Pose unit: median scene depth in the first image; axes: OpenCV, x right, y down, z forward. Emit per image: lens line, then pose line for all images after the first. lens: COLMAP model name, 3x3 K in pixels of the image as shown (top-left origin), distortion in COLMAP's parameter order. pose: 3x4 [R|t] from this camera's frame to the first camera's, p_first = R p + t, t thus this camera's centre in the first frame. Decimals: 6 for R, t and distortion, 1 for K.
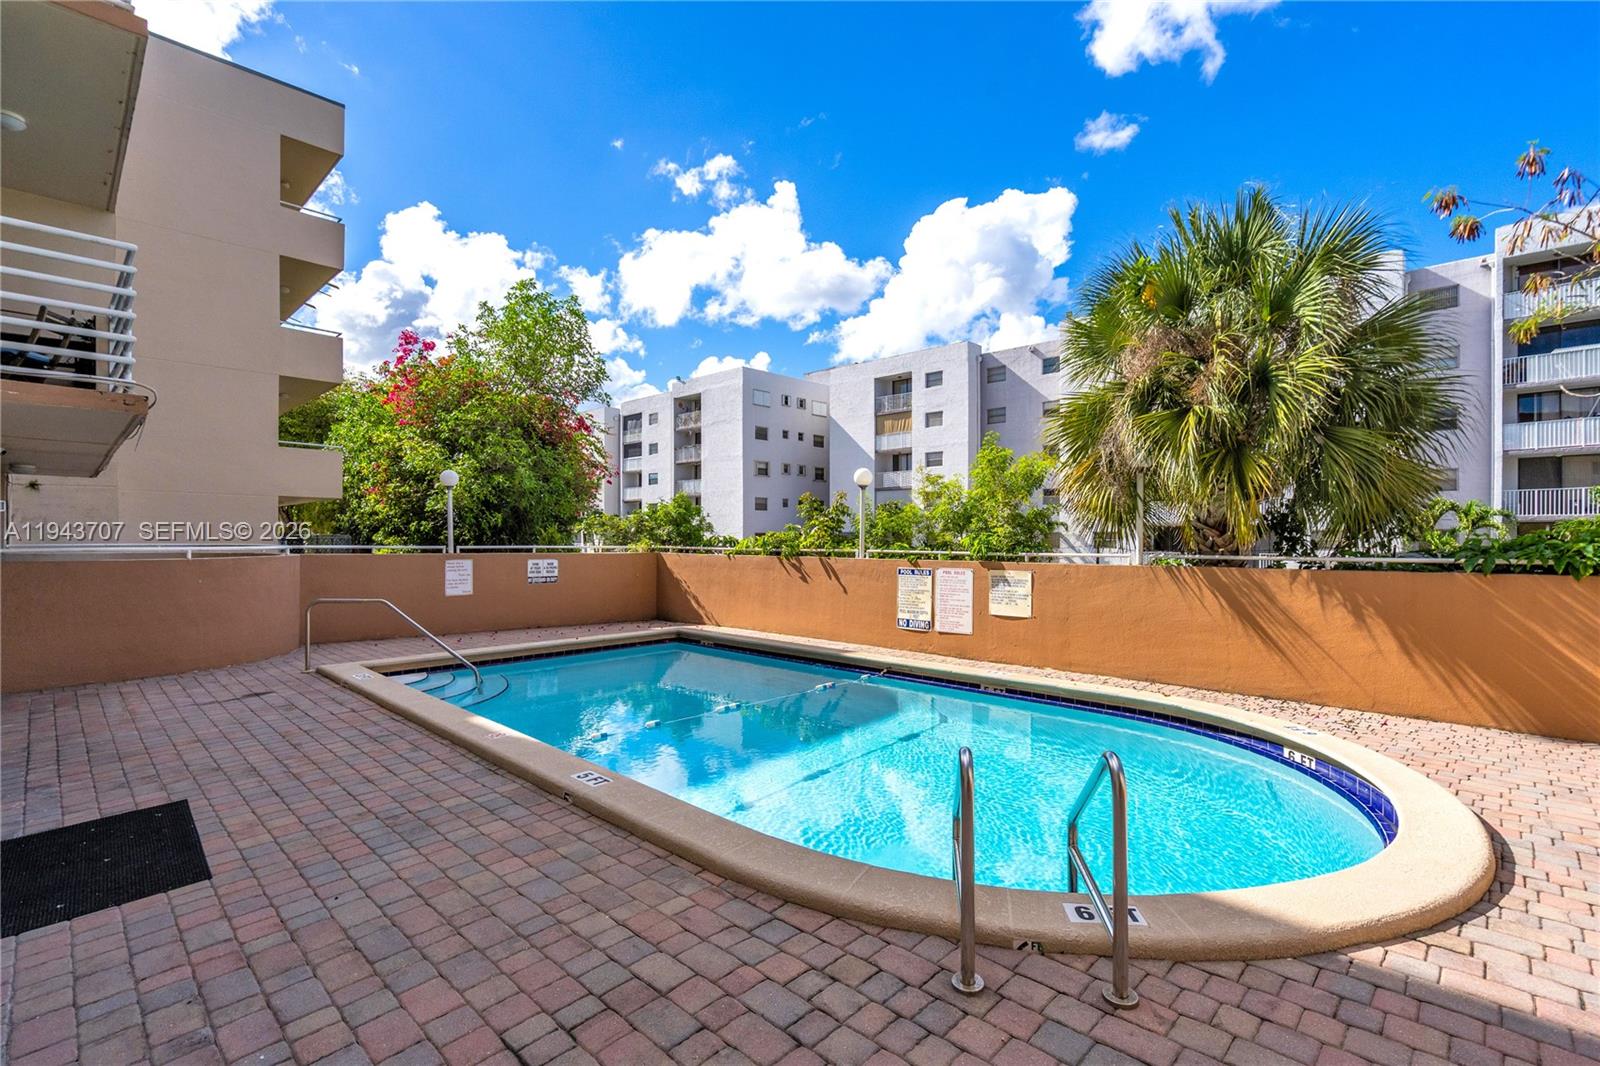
lens RADIAL K [[723.7, 0, 787.7], [0, 723.7, 531.7], [0, 0, 1]] dist [-0.004690, 0.002579]
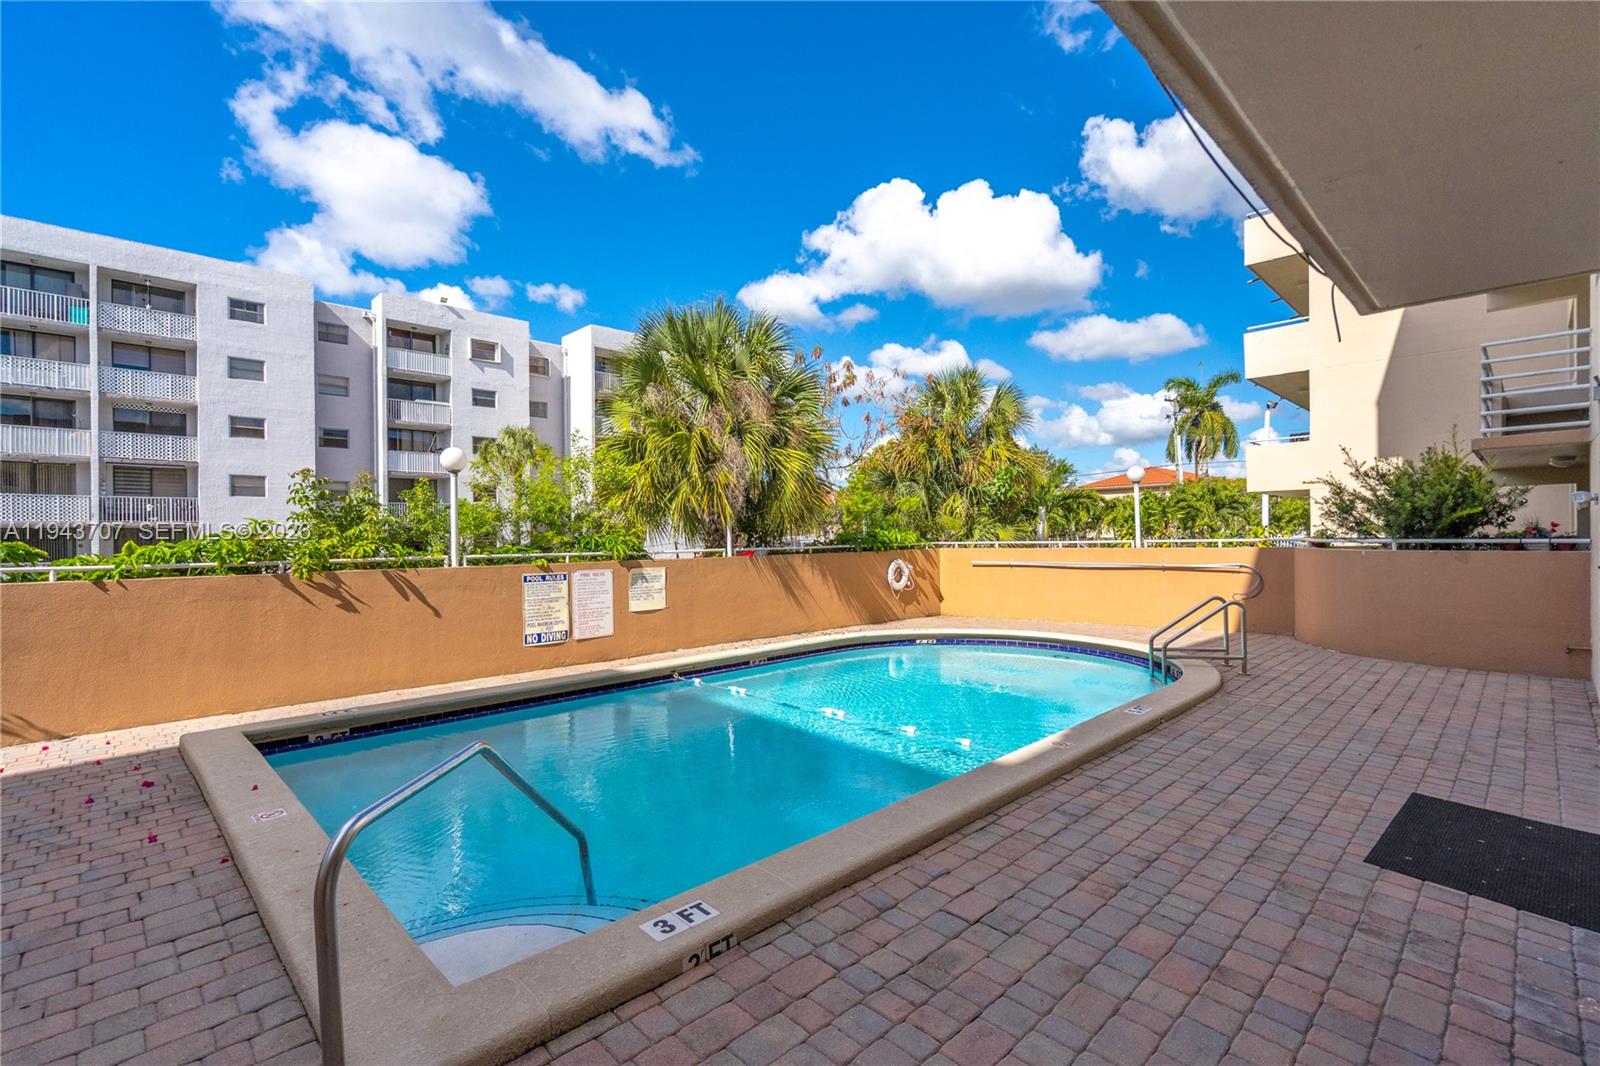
lens RADIAL K [[723.7, 0, 803.7], [0, 723.7, 530.7], [0, 0, 1]] dist [-0.004690, 0.002579]
pose [[0.021452, 0.005771, 0.999753, -0.559409], [0.003283, 0.999978, -0.005843, 0.003936], [-0.999764, 0.003407, 0.021433, 0.544775]]
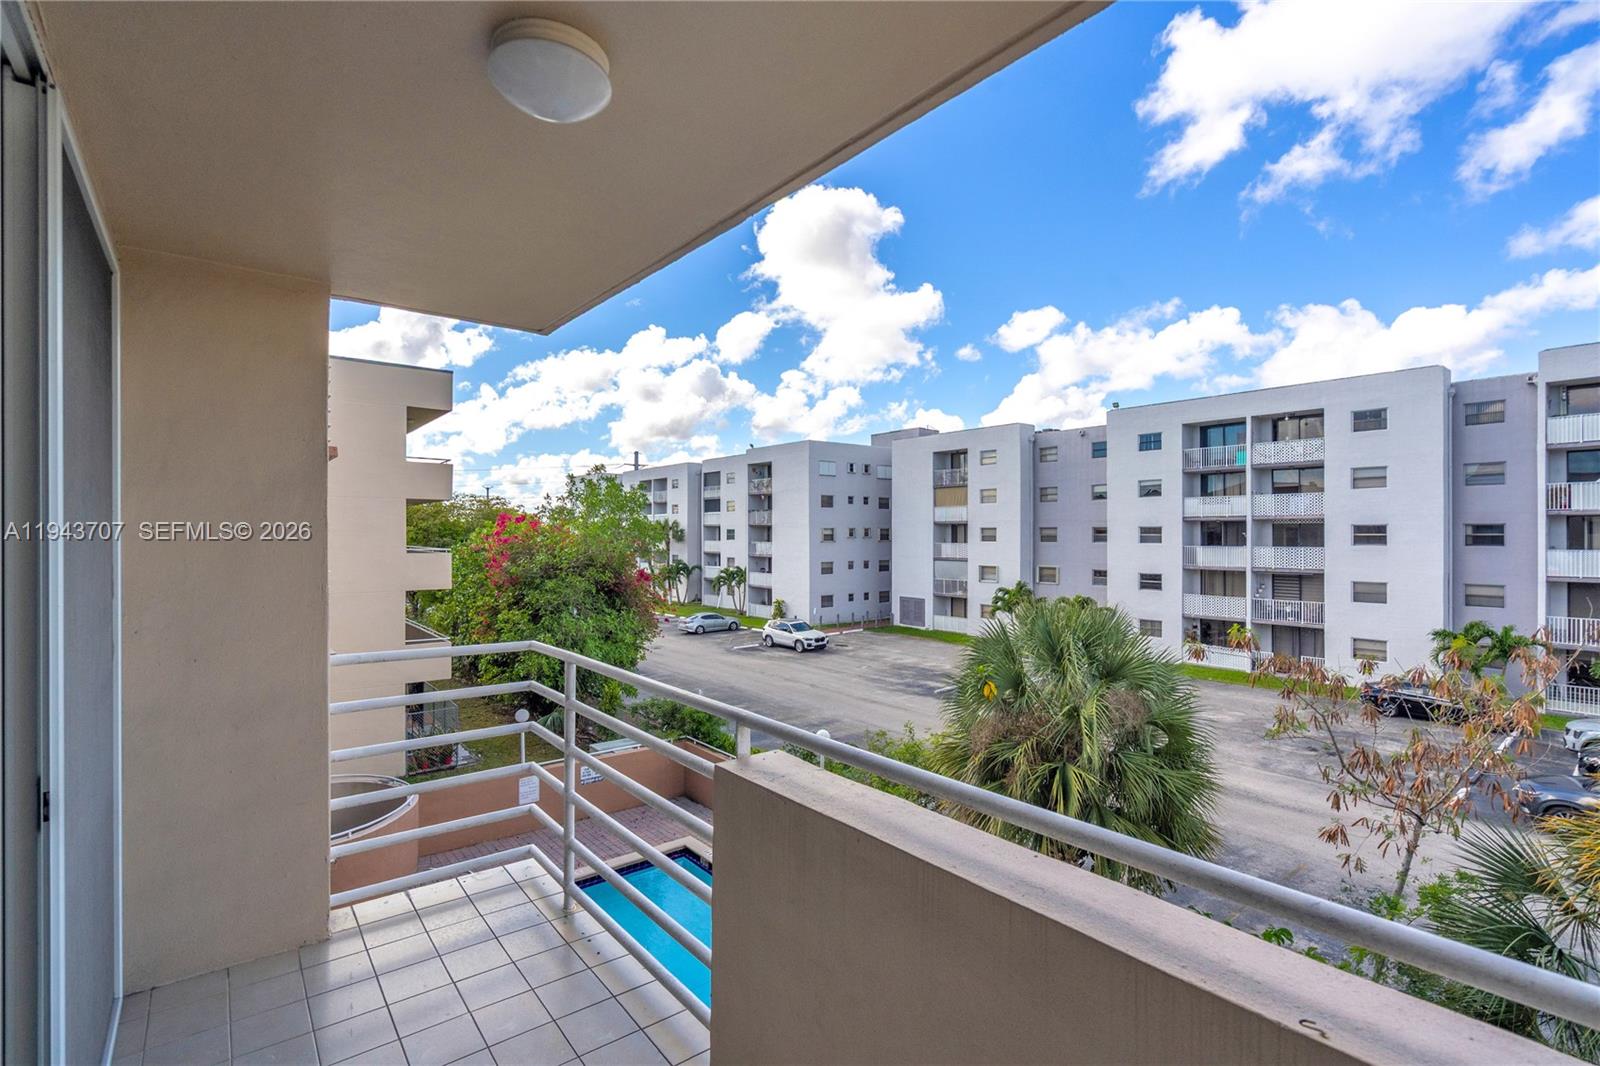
lens RADIAL K [[723.7, 0, 790.1], [0, 723.7, 522.6], [0, 0, 1]] dist [-0.004690, 0.002579]
pose [[0.991904, -0.002877, -0.126960, 0.185400], [0.001567, 0.999944, -0.010420, -0.389909], [0.126983, 0.010137, 0.991853, -0.258355]]
